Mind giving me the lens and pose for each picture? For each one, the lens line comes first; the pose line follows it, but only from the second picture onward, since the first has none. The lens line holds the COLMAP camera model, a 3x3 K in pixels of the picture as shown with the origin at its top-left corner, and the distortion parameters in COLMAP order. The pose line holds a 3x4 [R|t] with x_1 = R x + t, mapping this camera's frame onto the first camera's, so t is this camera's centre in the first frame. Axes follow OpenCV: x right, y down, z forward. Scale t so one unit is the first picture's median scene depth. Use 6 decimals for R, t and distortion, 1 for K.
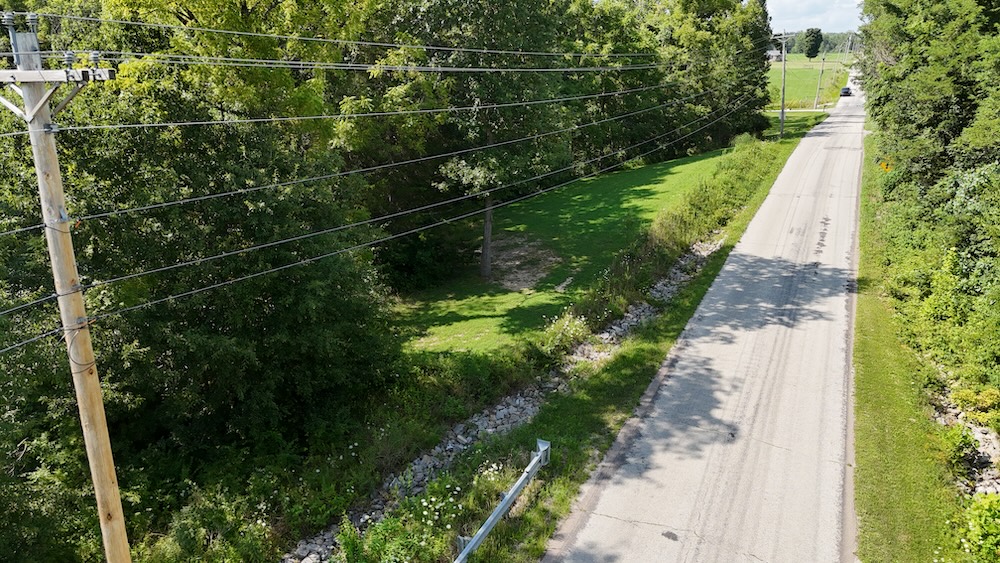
lens RADIAL K [[732.3, 0, 477.3], [0, 732.3, 294.4], [0, 0, 1]] dist [0.005592, -0.001640]
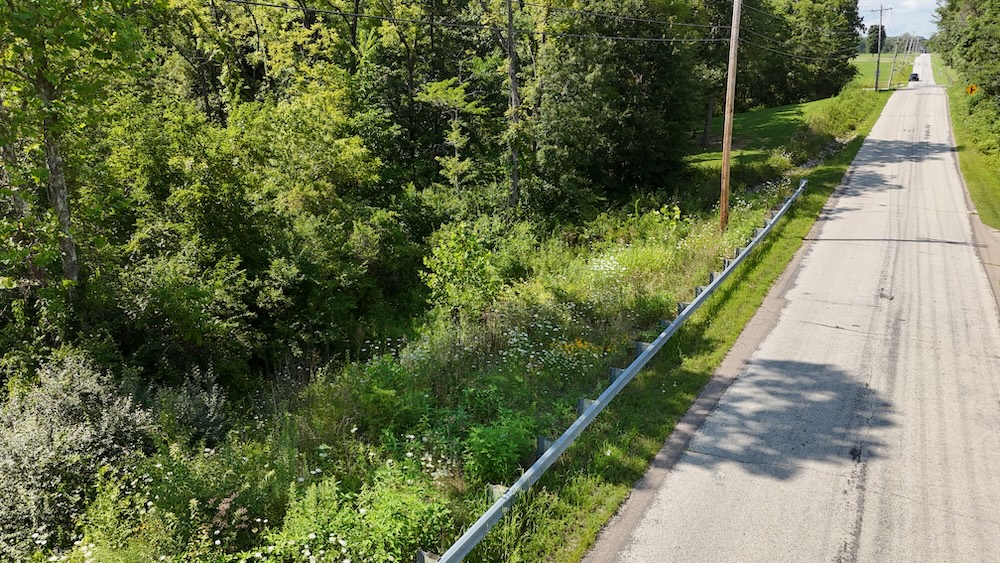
lens RADIAL K [[741.4, 0, 500.0], [0, 741.4, 281.5], [0, 0, 1]] dist [0.049589, -0.009393]
pose [[0.999539, 0.023385, -0.019362, -0.405473], [-0.023818, 0.999464, -0.022480, 0.322781], [0.018826, 0.022931, 0.999560, -0.598215]]
